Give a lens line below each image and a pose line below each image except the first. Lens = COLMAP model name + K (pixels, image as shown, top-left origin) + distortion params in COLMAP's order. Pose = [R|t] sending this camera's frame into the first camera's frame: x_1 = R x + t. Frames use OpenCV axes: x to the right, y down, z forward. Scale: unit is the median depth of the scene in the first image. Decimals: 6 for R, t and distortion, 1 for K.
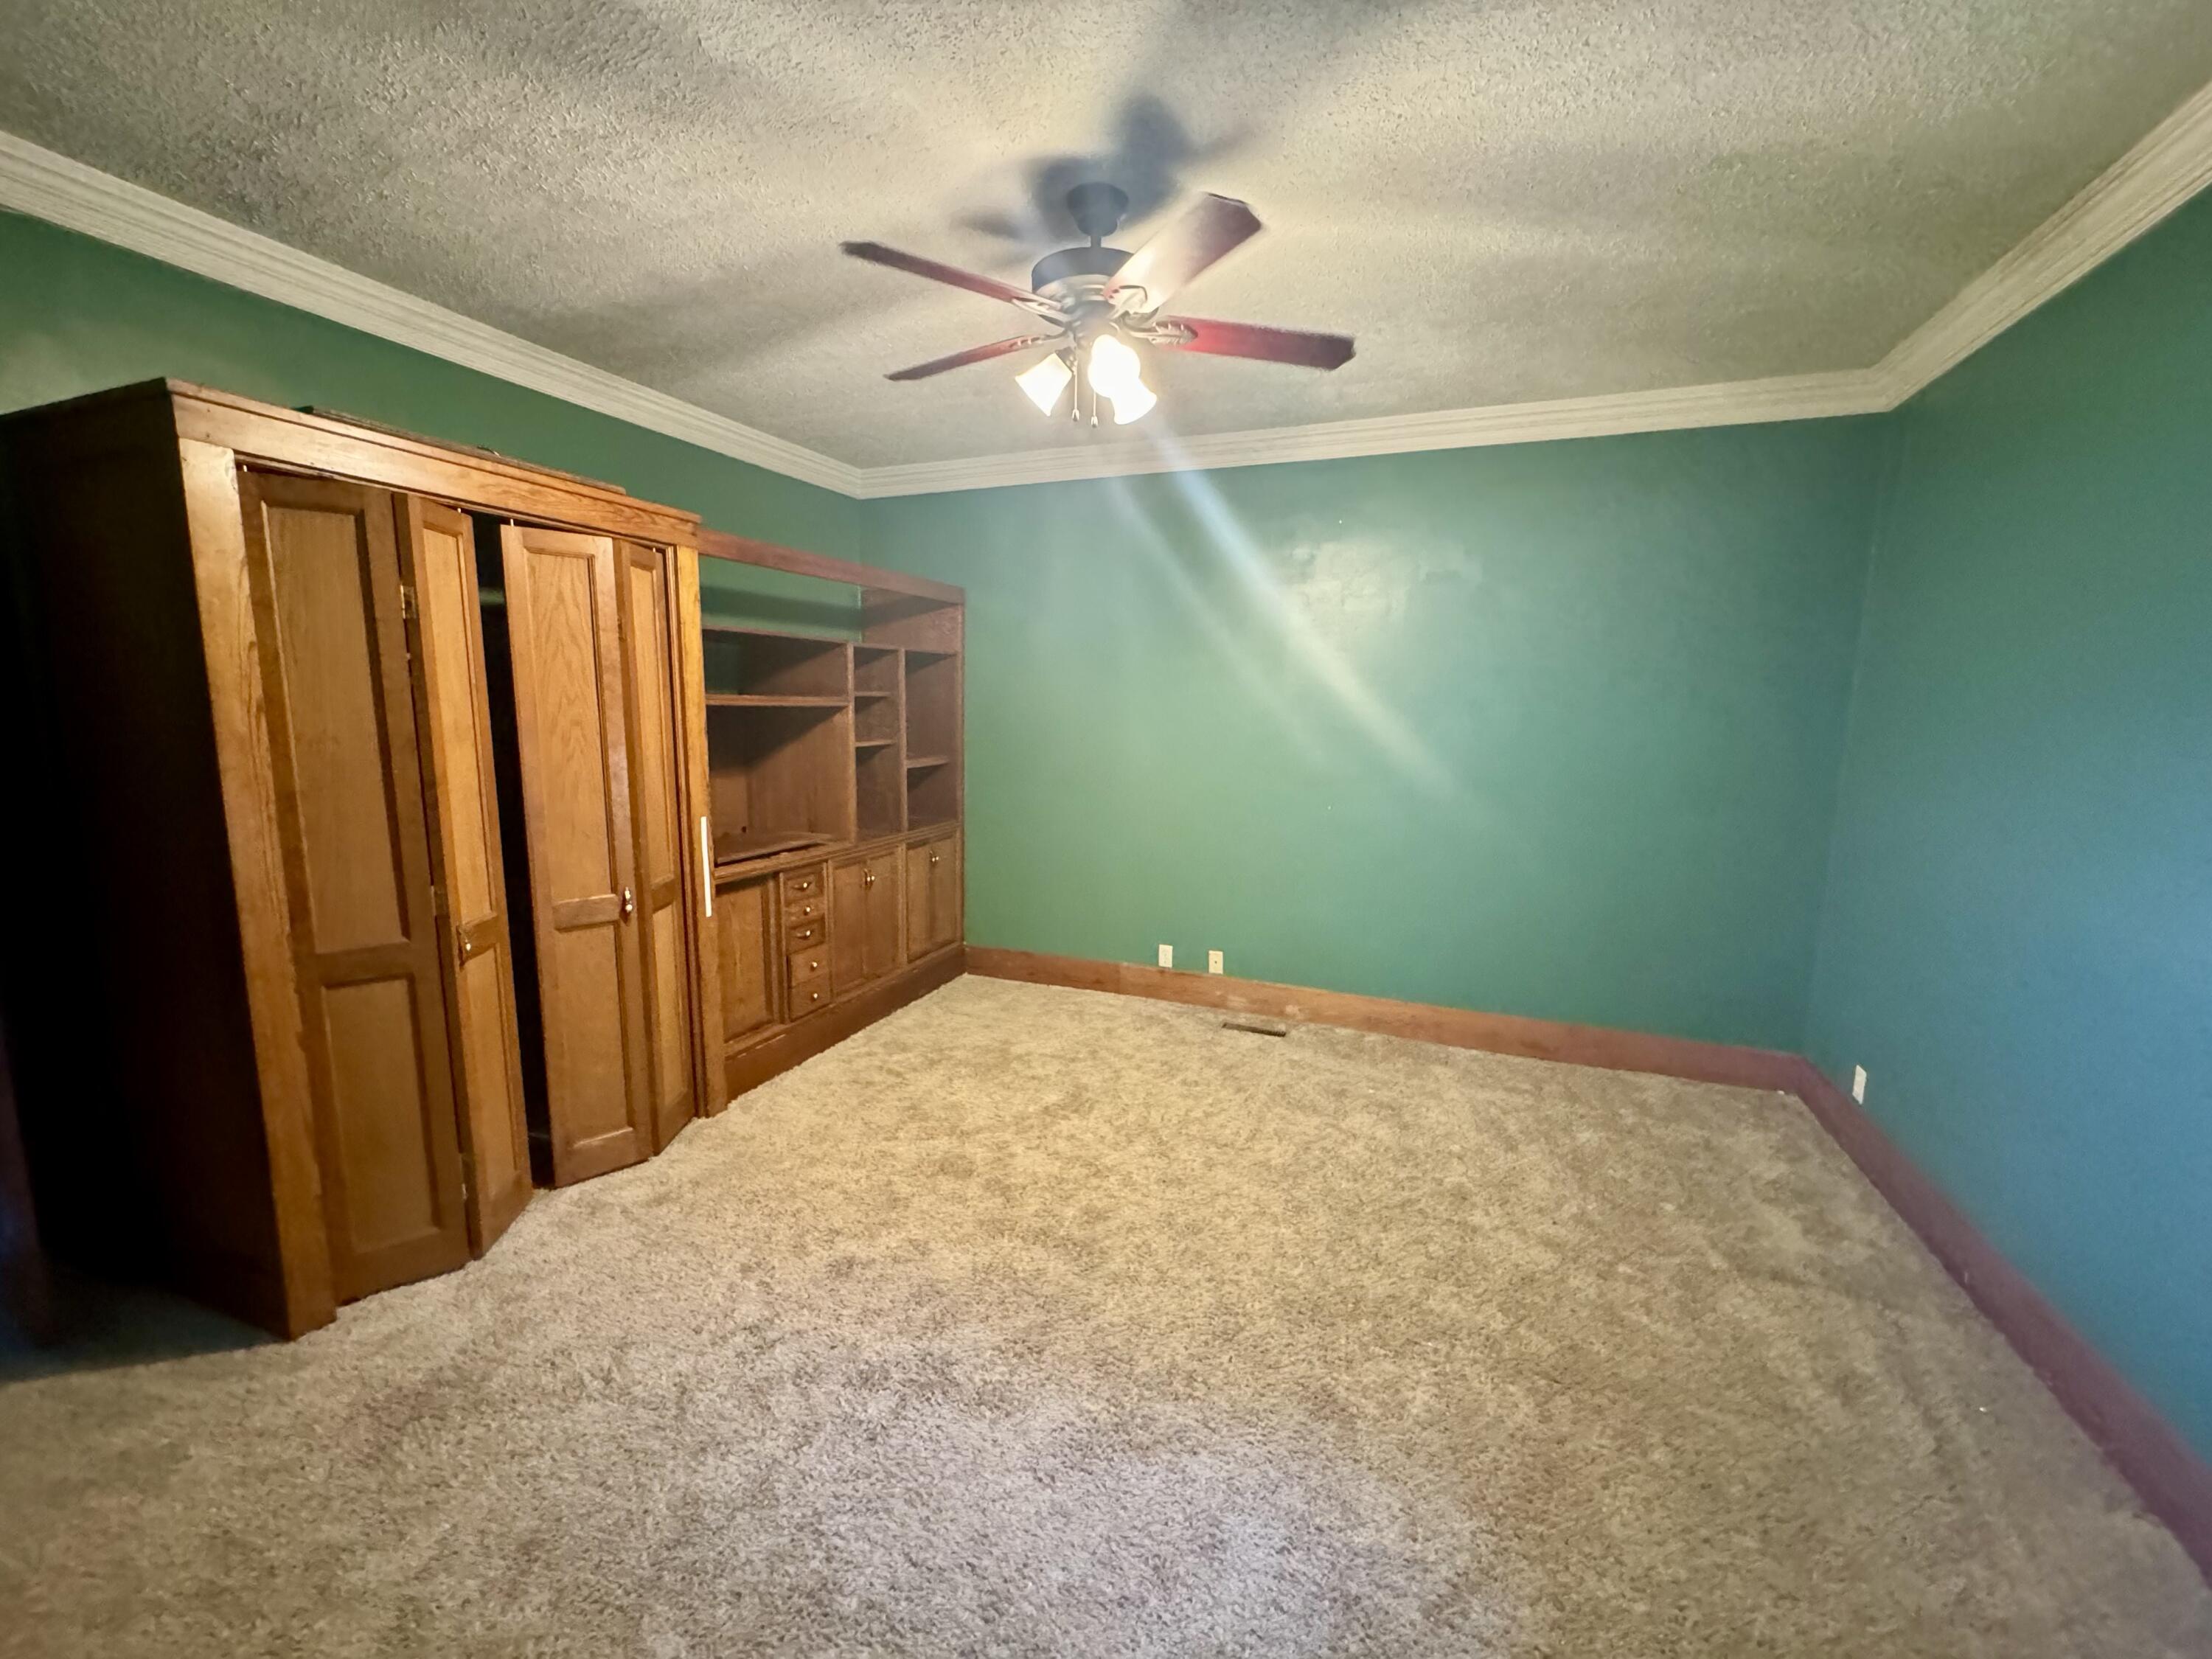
lens RADIAL K [[881.5, 0, 1106.0], [0, 881.5, 839.7], [0, 0, 1]] dist [-0.003426, 0.001155]
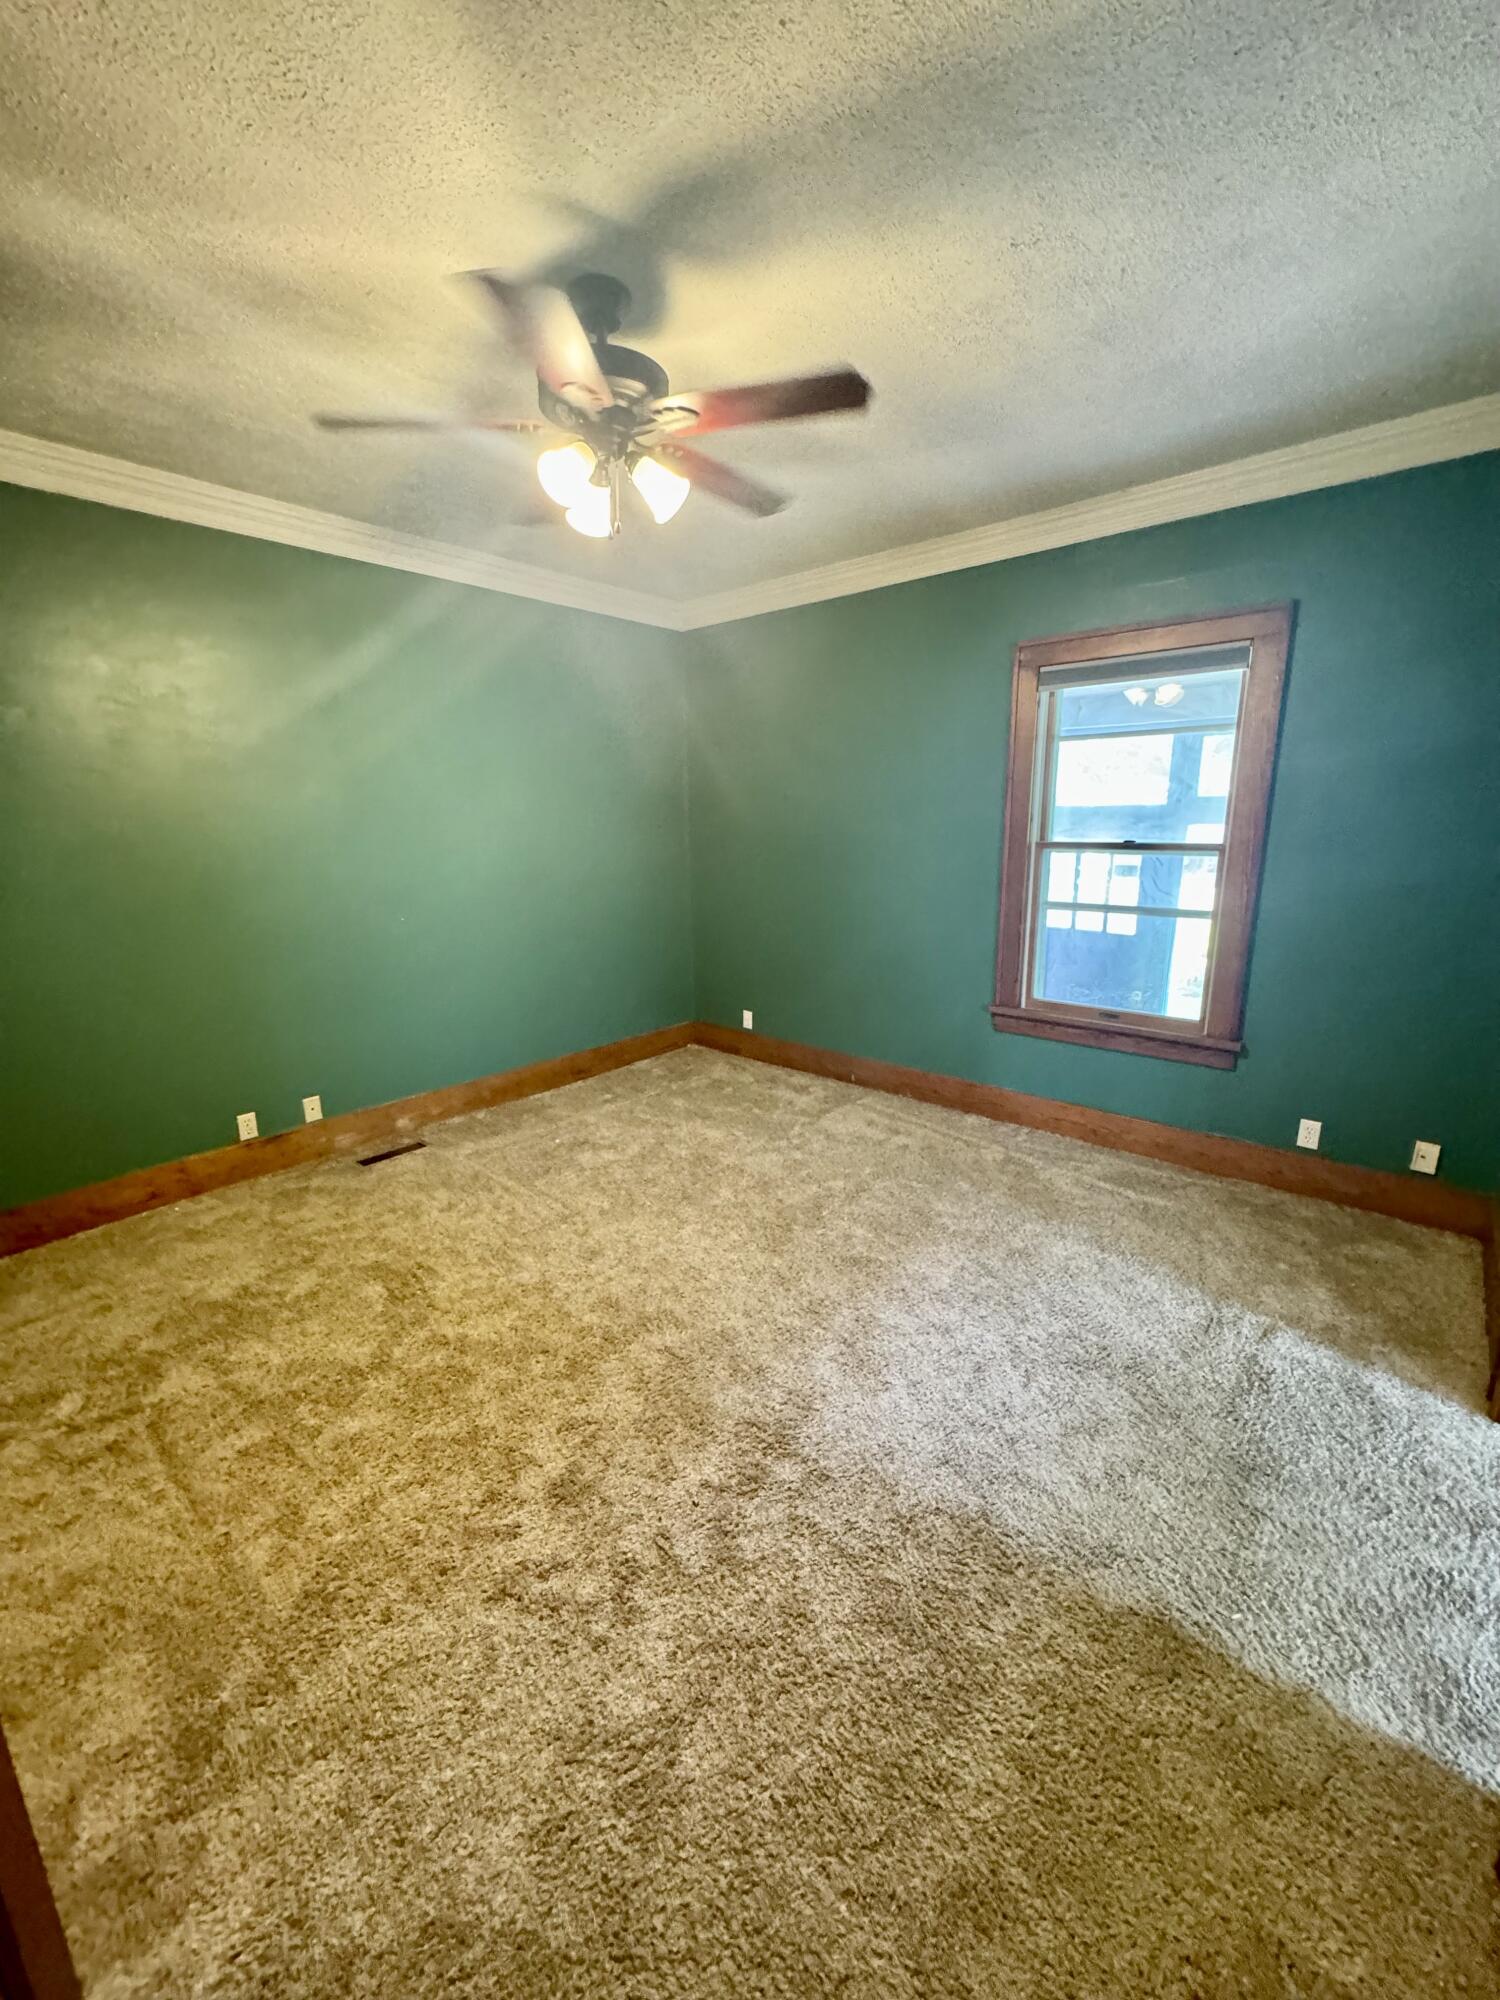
lens RADIAL K [[797.0, 0, 753.1], [0, 797.0, 993.2], [0, 0, 1]] dist [-0.003426, 0.001155]
pose [[0.325999, -0.226815, 0.917758, -0.605339], [0.160301, 0.969997, 0.182784, -0.072803], [-0.931680, 0.087530, 0.352576, 0.367112]]
